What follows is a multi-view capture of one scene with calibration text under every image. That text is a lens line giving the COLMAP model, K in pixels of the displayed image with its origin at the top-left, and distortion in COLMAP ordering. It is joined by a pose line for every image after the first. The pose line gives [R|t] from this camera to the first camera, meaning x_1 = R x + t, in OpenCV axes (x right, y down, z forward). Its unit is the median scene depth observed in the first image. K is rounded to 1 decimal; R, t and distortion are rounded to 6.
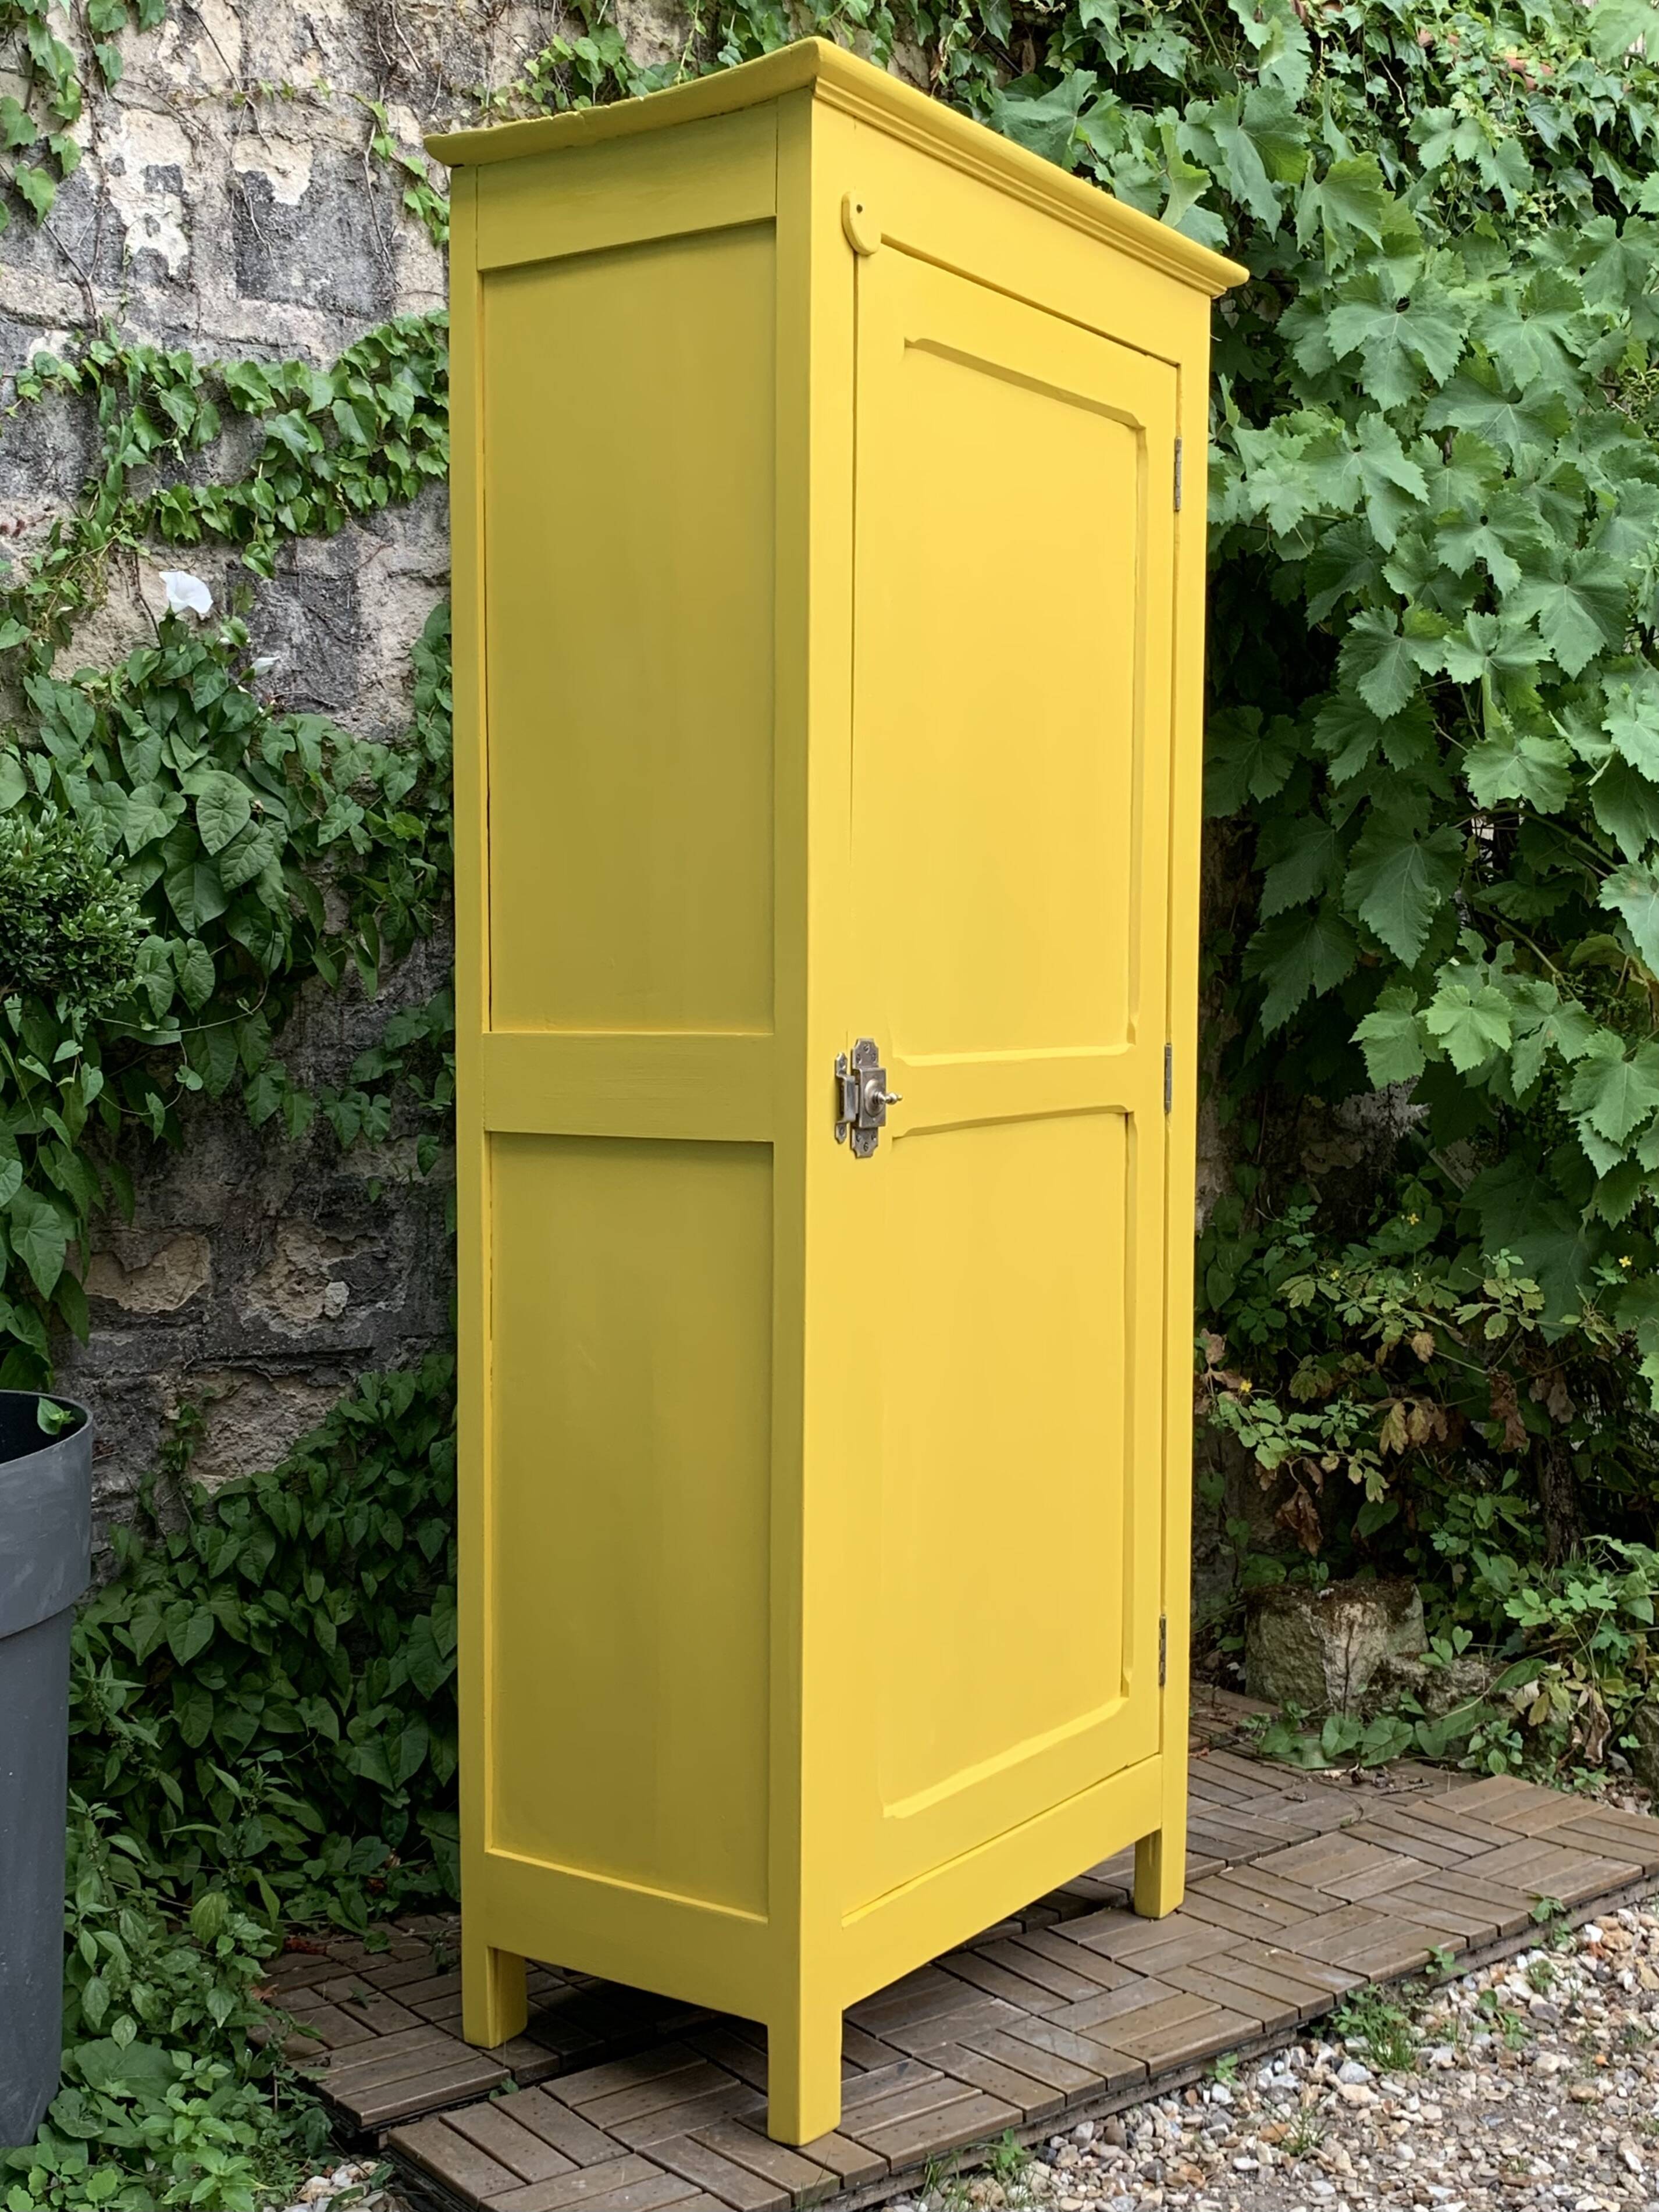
lens RADIAL K [[2582.5, 0, 865.6], [0, 2582.5, 1208.7], [0, 0, 1]] dist [-0.013992, 0.000000]
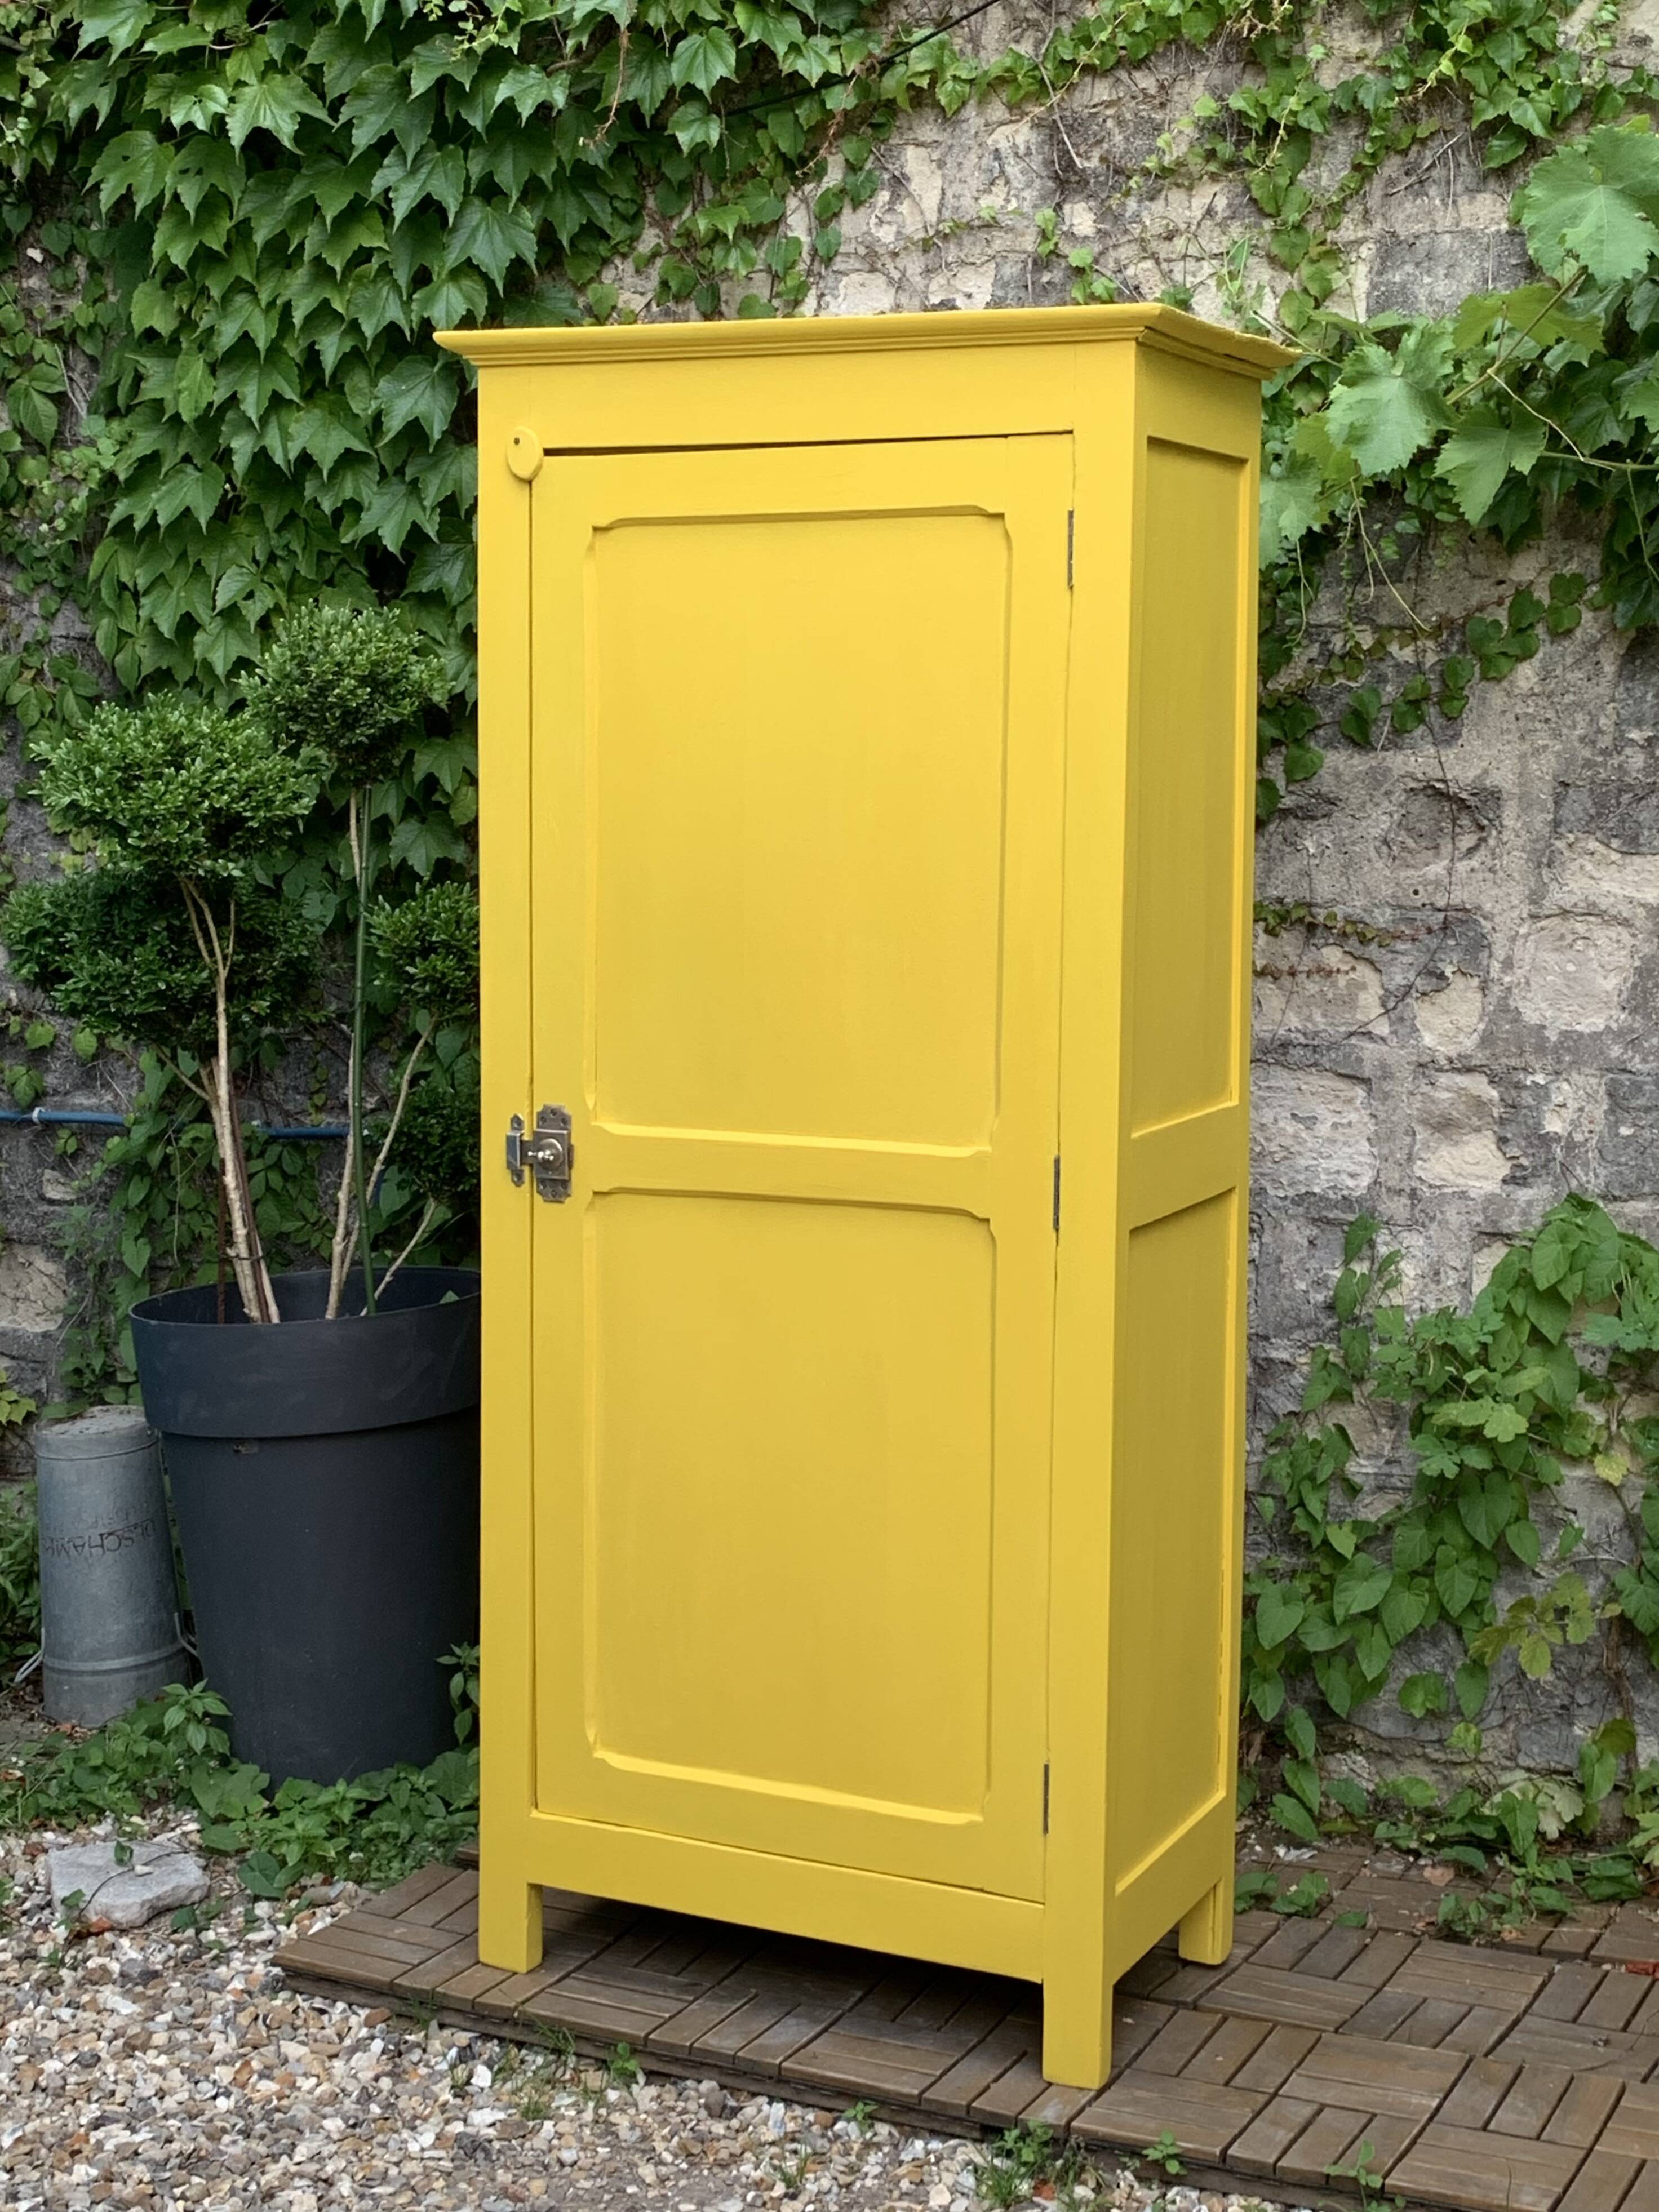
lens RADIAL K [[3245.1, 0, 878.2], [0, 3245.1, 1085.4], [0, 0, 1]] dist [0.080587, 0.000000]
pose [[0.420971, 0.102800, -0.901230, 1.112767], [-0.086317, 0.993589, 0.073016, -0.153624], [0.902958, 0.047054, 0.427145, 0.356912]]
